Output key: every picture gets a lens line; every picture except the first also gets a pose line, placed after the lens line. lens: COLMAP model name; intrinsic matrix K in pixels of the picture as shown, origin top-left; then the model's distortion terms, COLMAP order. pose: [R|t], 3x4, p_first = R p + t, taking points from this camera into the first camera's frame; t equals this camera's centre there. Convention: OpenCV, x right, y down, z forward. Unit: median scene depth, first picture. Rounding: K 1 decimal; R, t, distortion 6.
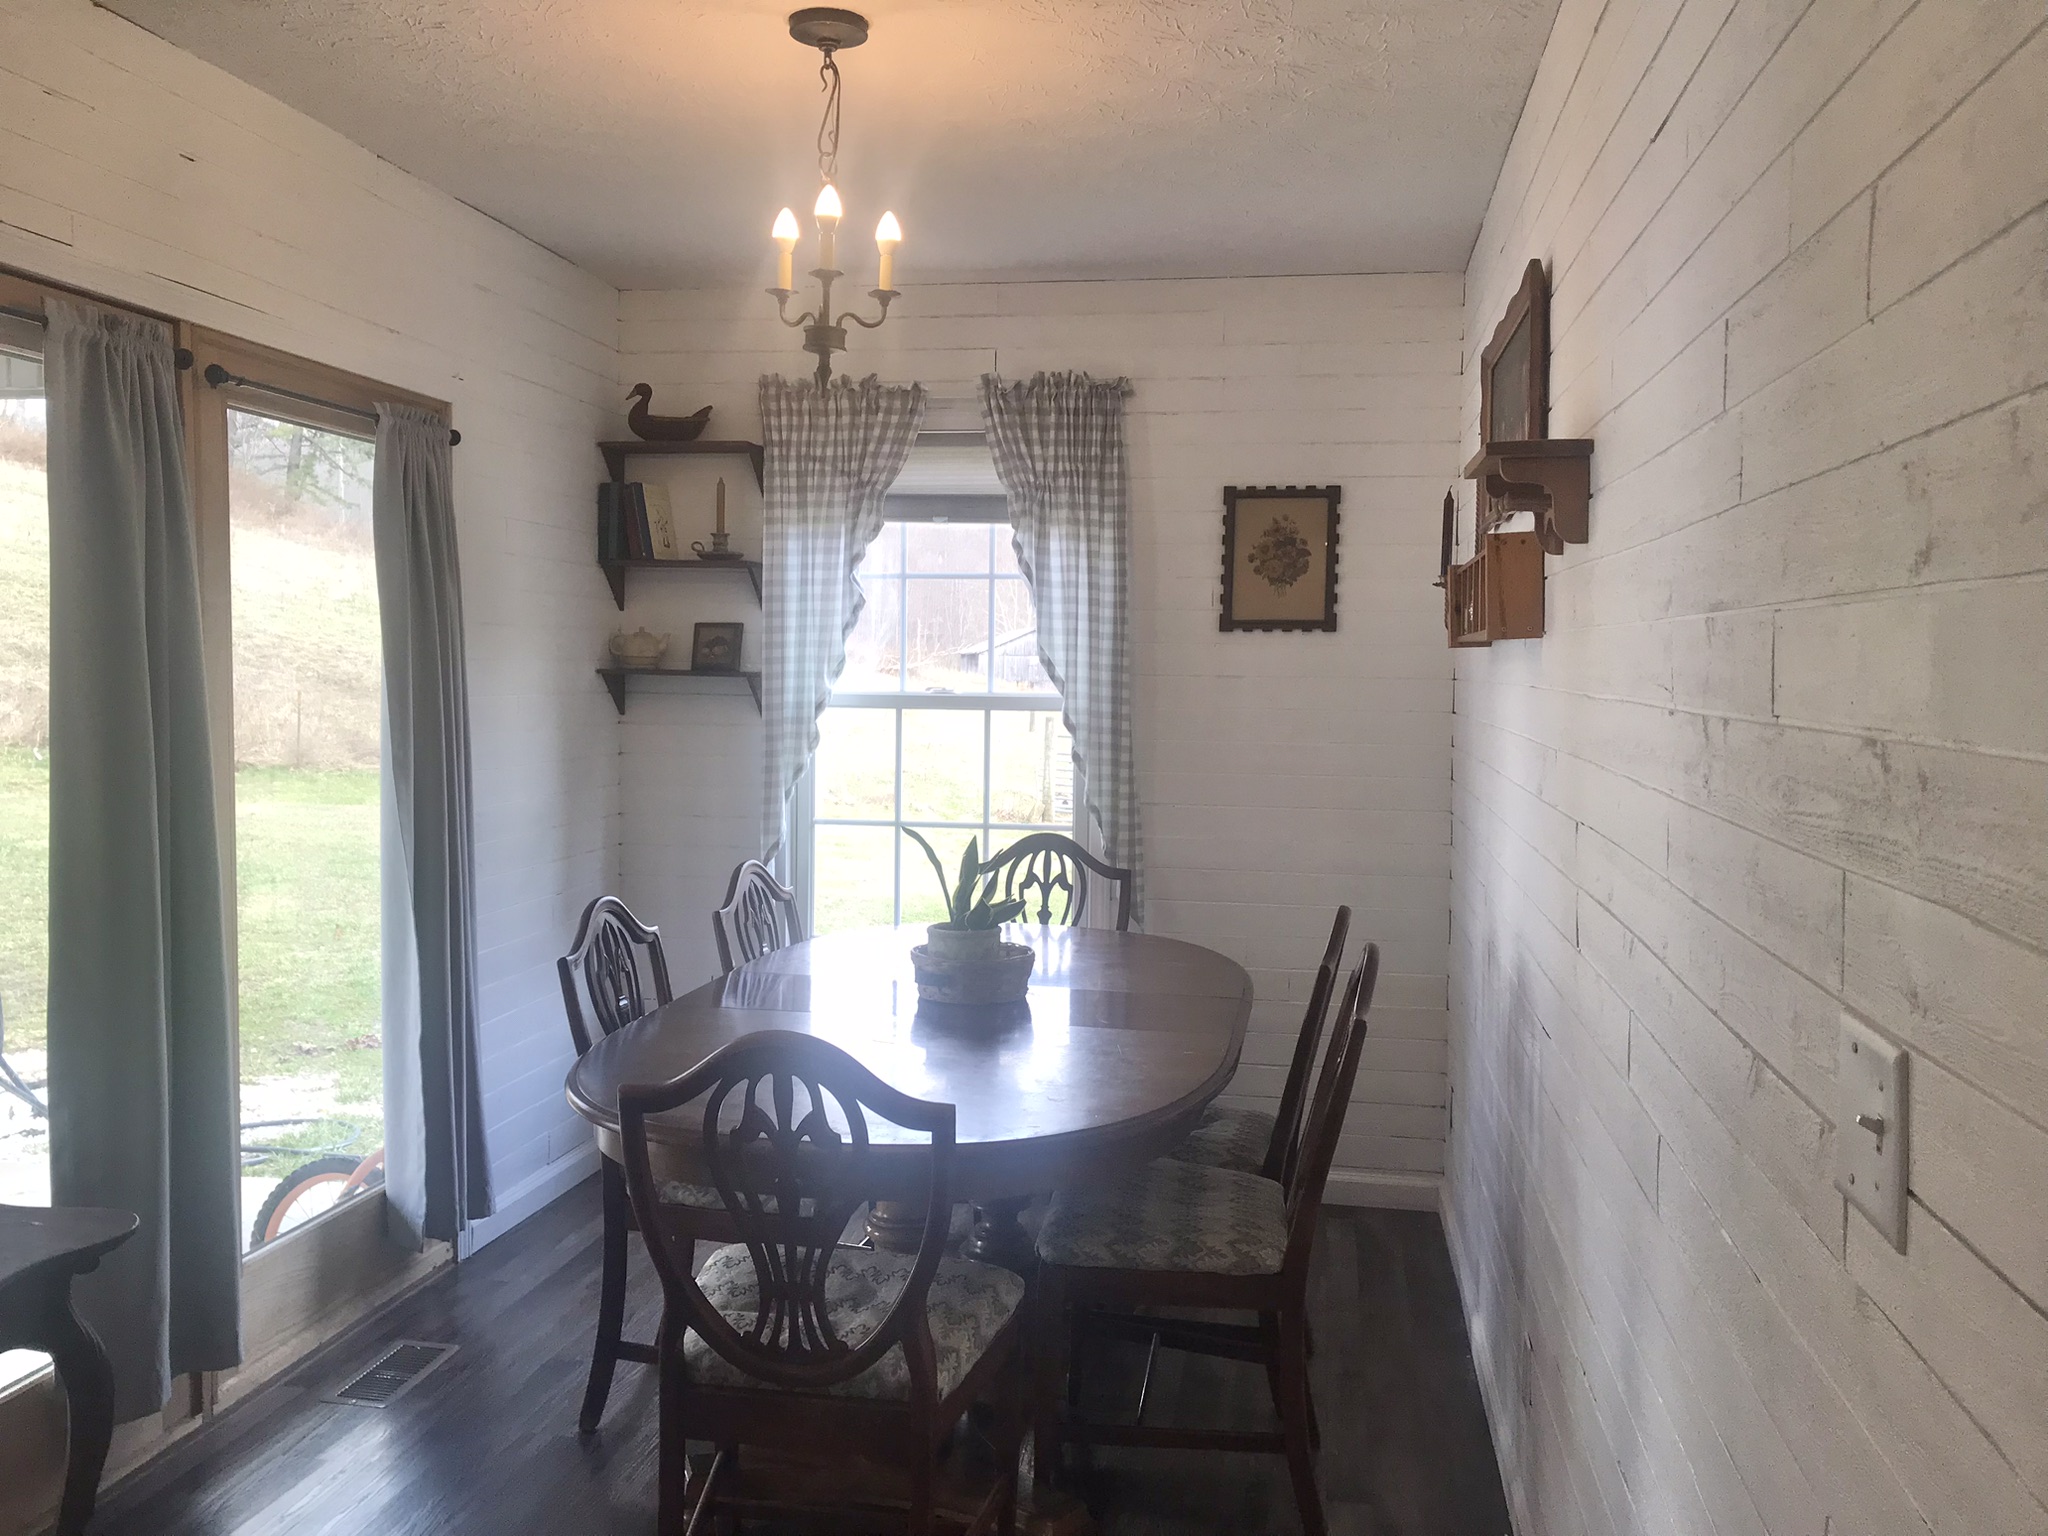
lens RADIAL K [[1679.8, 0, 1024.8], [0, 1679.8, 774.2], [0, 0, 1]] dist [0.055374, -0.065859]
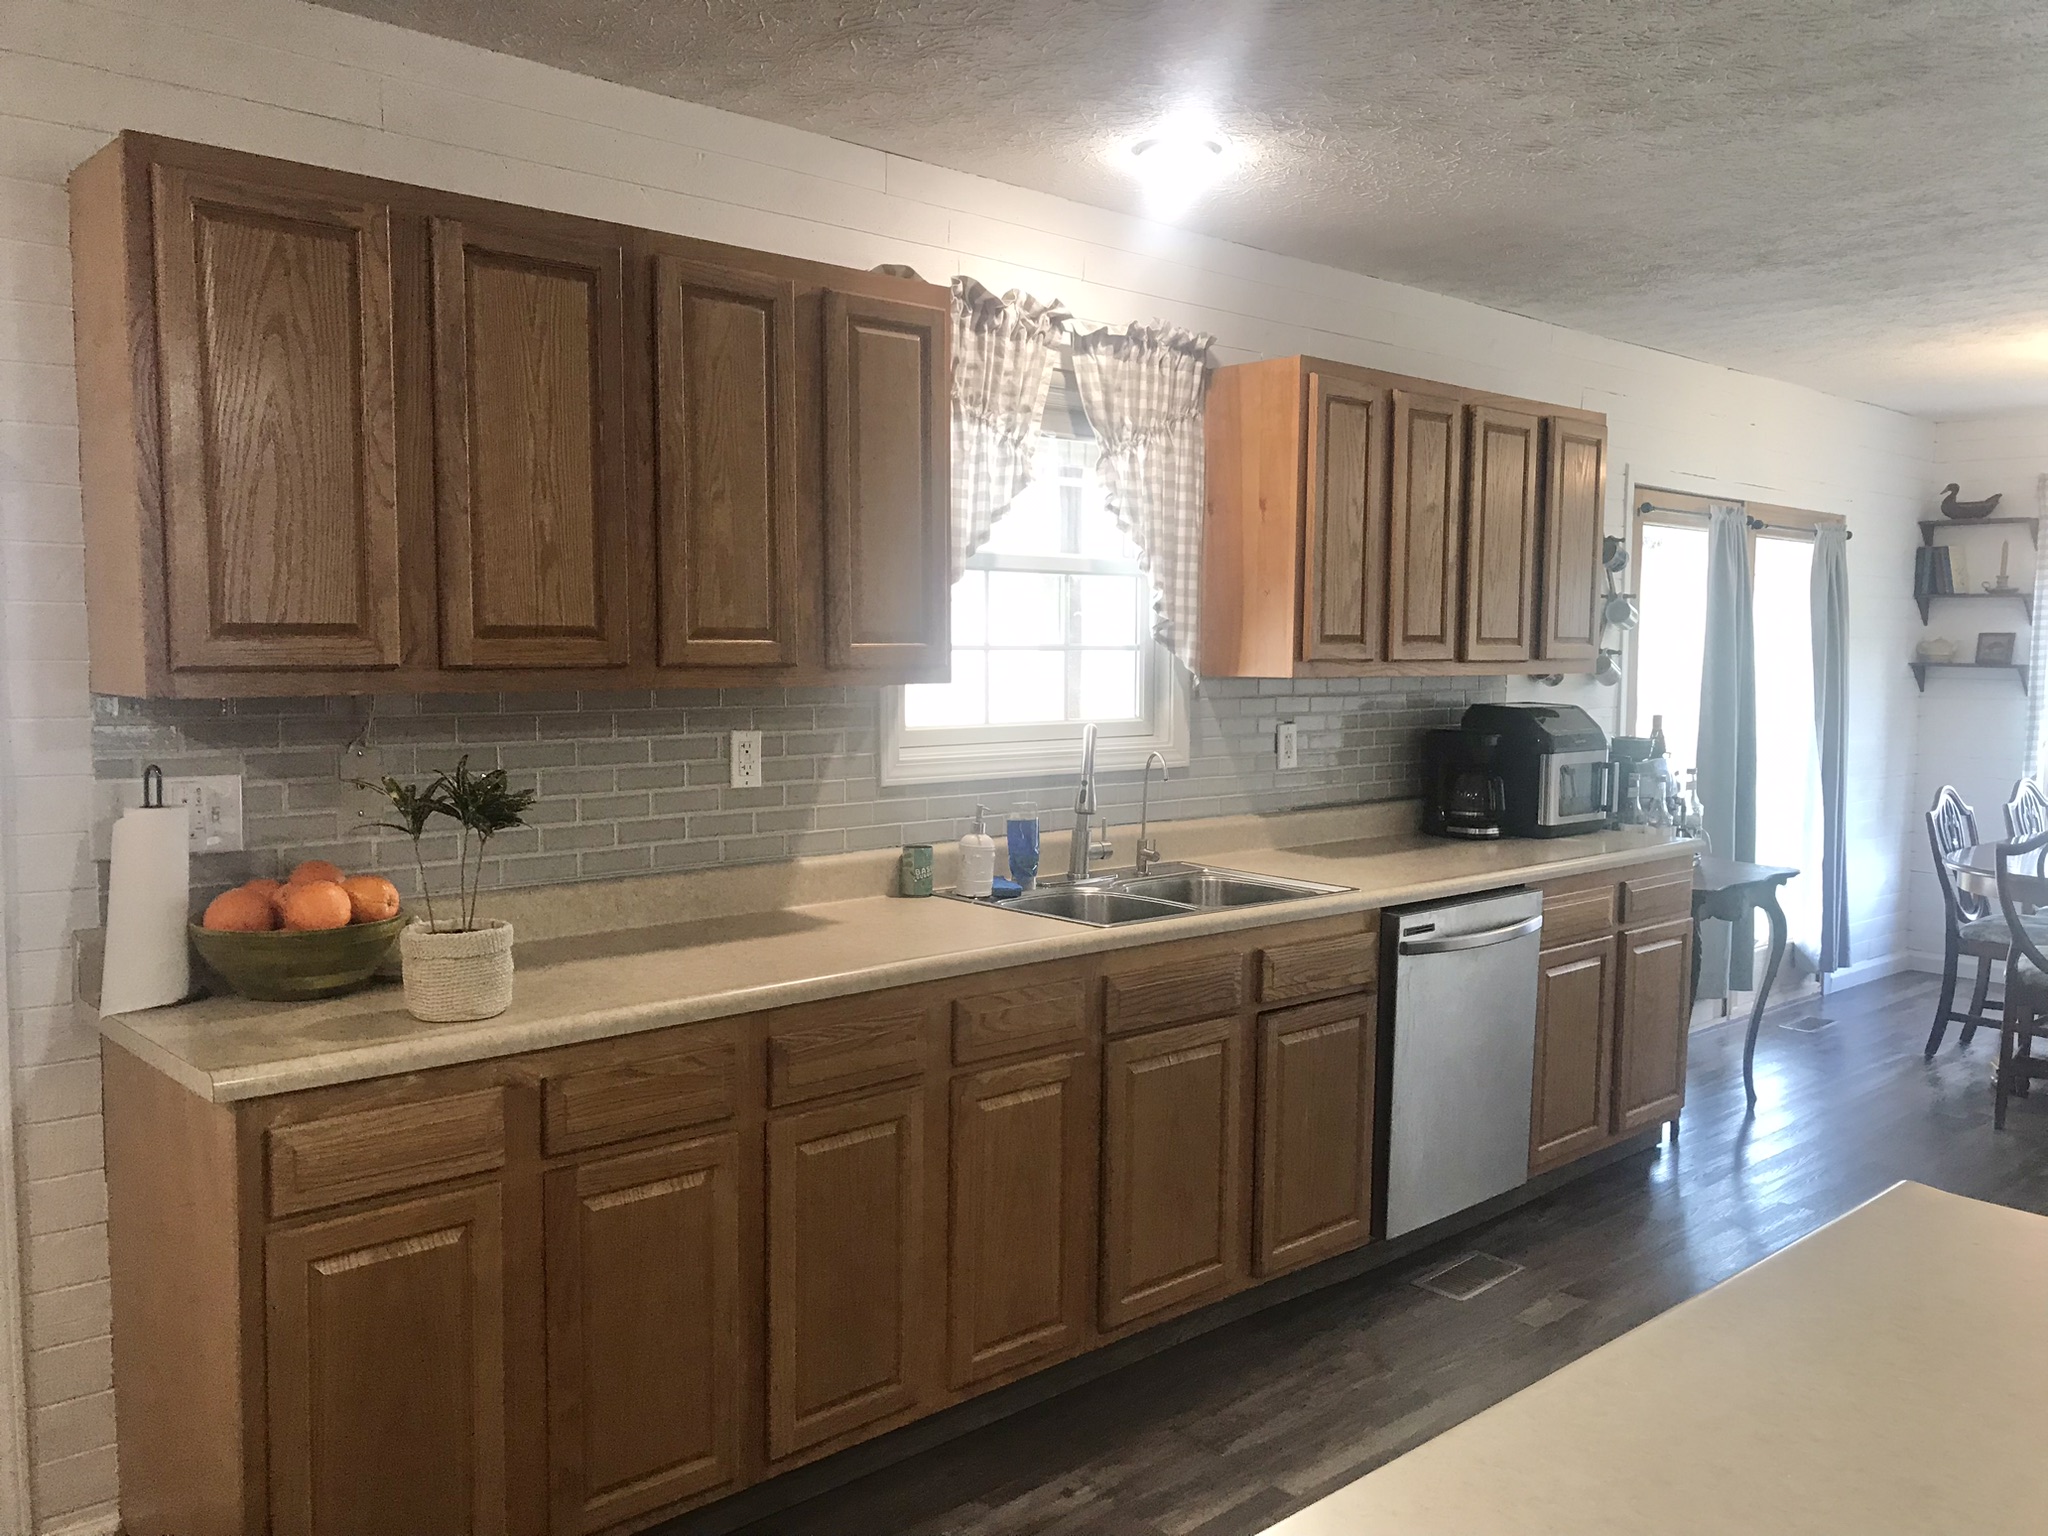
lens RADIAL K [[1679.8, 0, 1022.6], [0, 1679.8, 772.0], [0, 0, 1]] dist [0.055374, -0.065859]
pose [[0.799717, 0.043800, -0.598778, 0.042309], [-0.039629, 0.999011, 0.020148, 0.042112], [0.599068, 0.007616, 0.800662, -0.798445]]
